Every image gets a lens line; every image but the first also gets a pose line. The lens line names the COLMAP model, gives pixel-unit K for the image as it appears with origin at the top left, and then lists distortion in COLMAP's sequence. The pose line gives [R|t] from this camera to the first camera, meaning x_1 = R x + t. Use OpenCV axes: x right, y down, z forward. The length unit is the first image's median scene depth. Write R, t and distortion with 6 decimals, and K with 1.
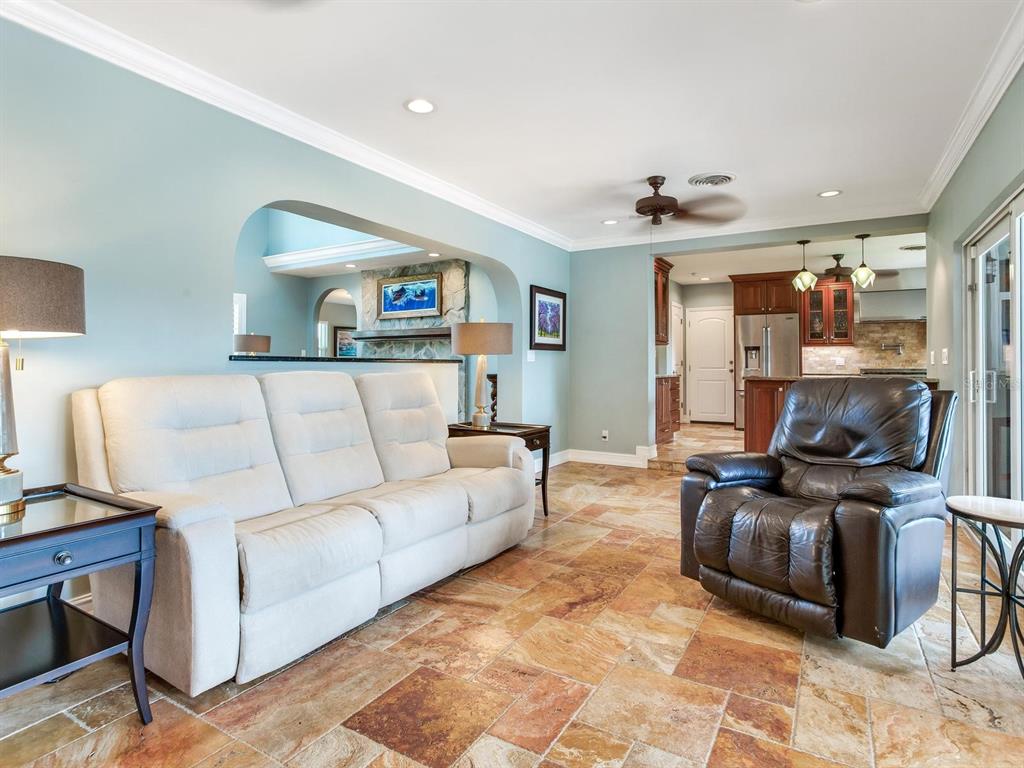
lens RADIAL K [[562.7, 0, 521.0], [0, 562.7, 366.8], [0, 0, 1]] dist [-0.024181, 0.006864]
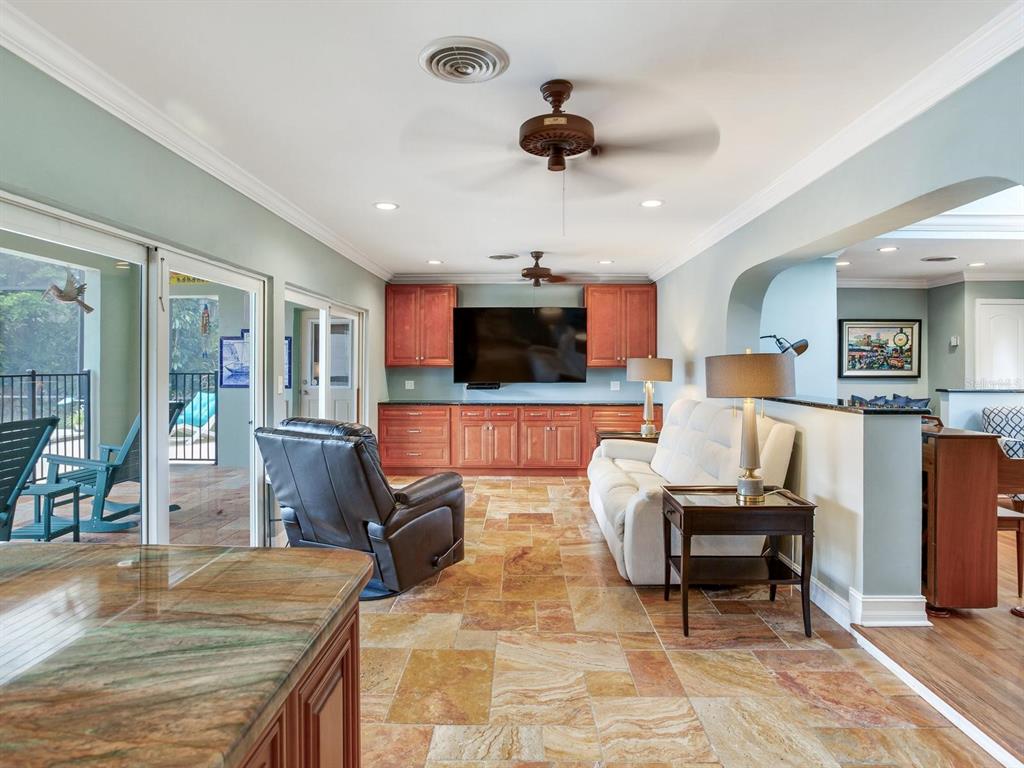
lens RADIAL K [[576.7, 0, 519.7], [0, 576.7, 363.8], [0, 0, 1]] dist [-0.039207, 0.020211]
pose [[-0.870384, -0.008529, -0.492299, 0.468332], [-0.007449, 0.999964, -0.004154, -0.049831], [0.492316, 0.000051, -0.870416, 1.245970]]
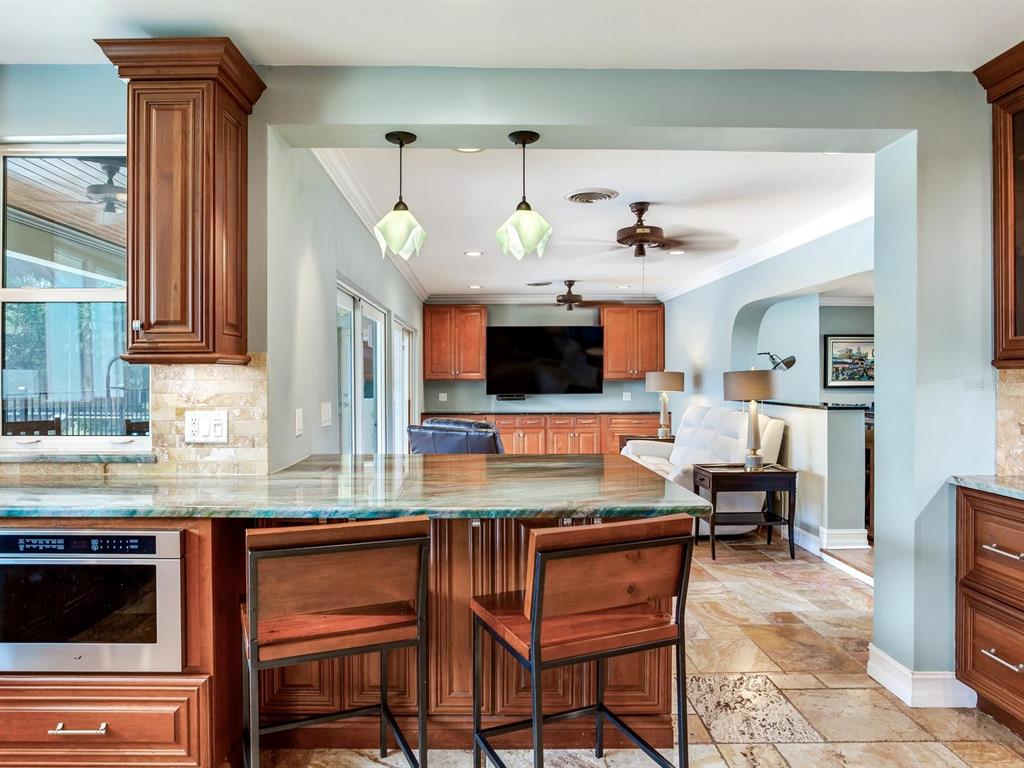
lens RADIAL K [[684.2, 0, 501.4], [0, 684.2, 387.7], [0, 0, 1]] dist [-0.044799, 0.015512]
pose [[-0.844579, 0.007009, -0.535385, 0.806681], [-0.000984, 0.999892, 0.014642, -0.053395], [0.535430, 0.012893, -0.844481, 1.485673]]
